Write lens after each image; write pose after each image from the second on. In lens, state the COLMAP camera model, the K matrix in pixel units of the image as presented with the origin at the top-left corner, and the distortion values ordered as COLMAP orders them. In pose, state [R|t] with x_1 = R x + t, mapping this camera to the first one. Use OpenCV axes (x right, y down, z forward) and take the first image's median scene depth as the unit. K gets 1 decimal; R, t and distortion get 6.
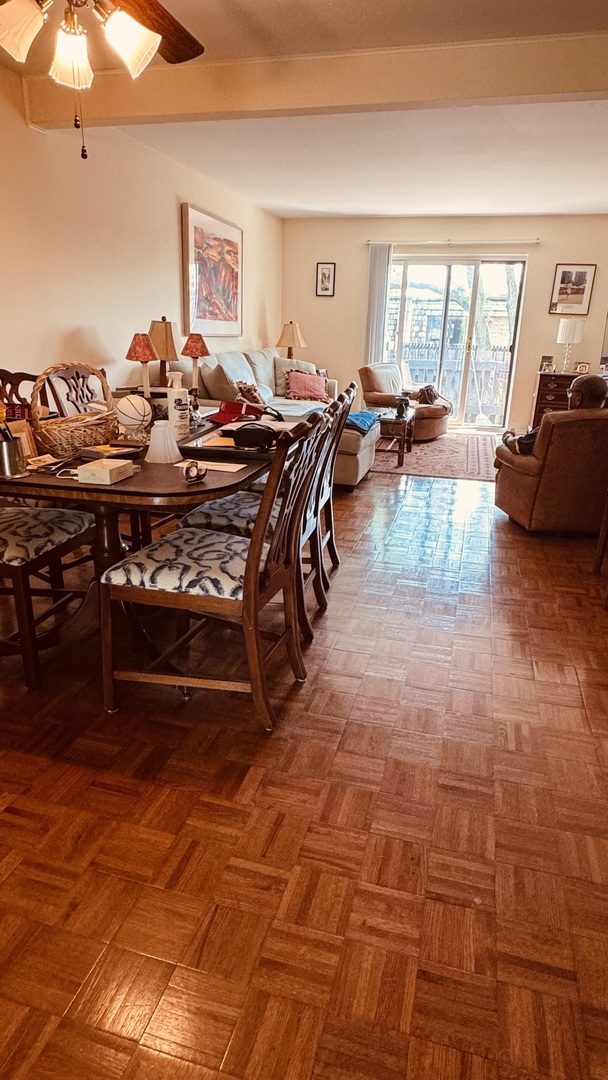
lens RADIAL K [[636.4, 0, 301.0], [0, 636.4, 536.4], [0, 0, 1]] dist [-0.005476, 0.003261]
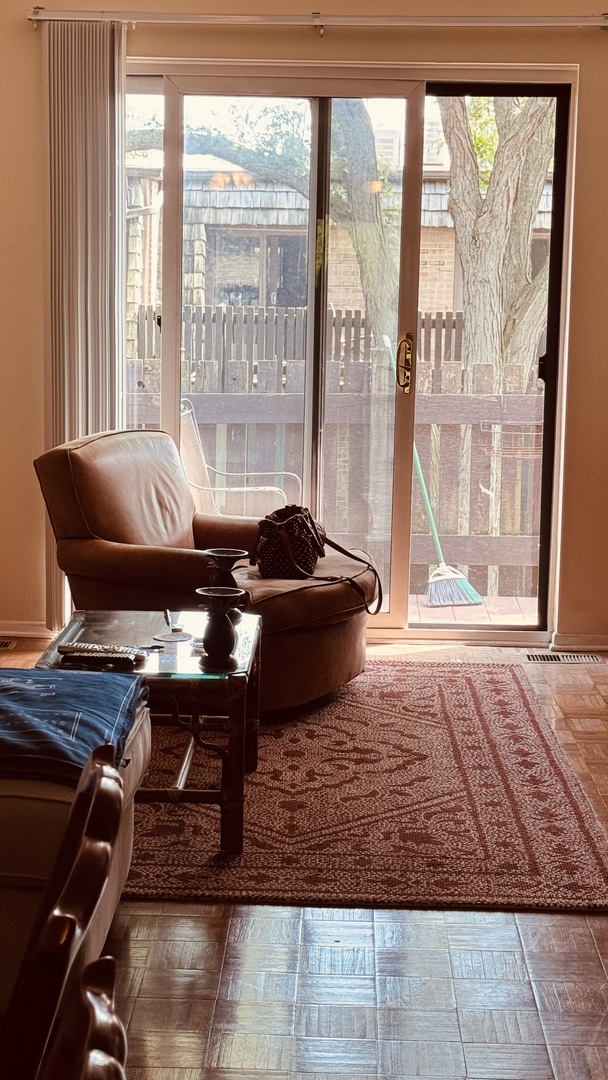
lens RADIAL K [[1929.5, 0, 304.0], [0, 1929.5, 540.1], [0, 0, 1]] dist [0.151604, 0.000000]
pose [[0.970430, -0.042518, 0.237607, 0.004505], [0.081650, 0.984160, -0.157363, -0.097870], [-0.227152, 0.172111, 0.958530, 0.204524]]
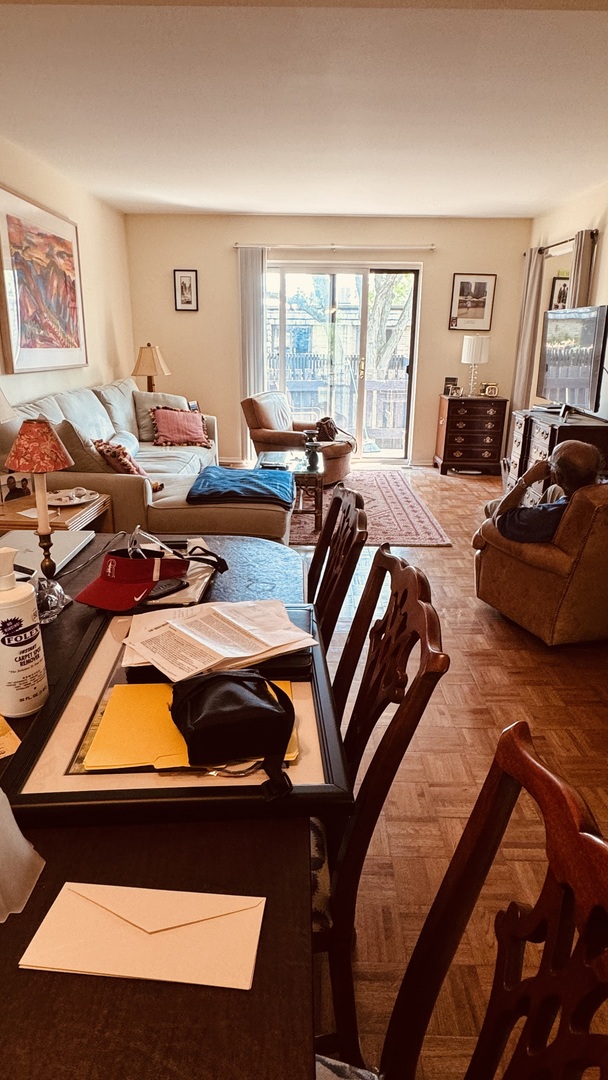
lens RADIAL K [[636.4, 0, 304.8], [0, 636.4, 539.3], [0, 0, 1]] dist [-0.005476, 0.003261]
pose [[0.968027, -0.089596, 0.234299, -0.039561], [0.091051, 0.995836, 0.004625, -0.093127], [-0.233738, 0.016856, 0.972153, 0.217296]]
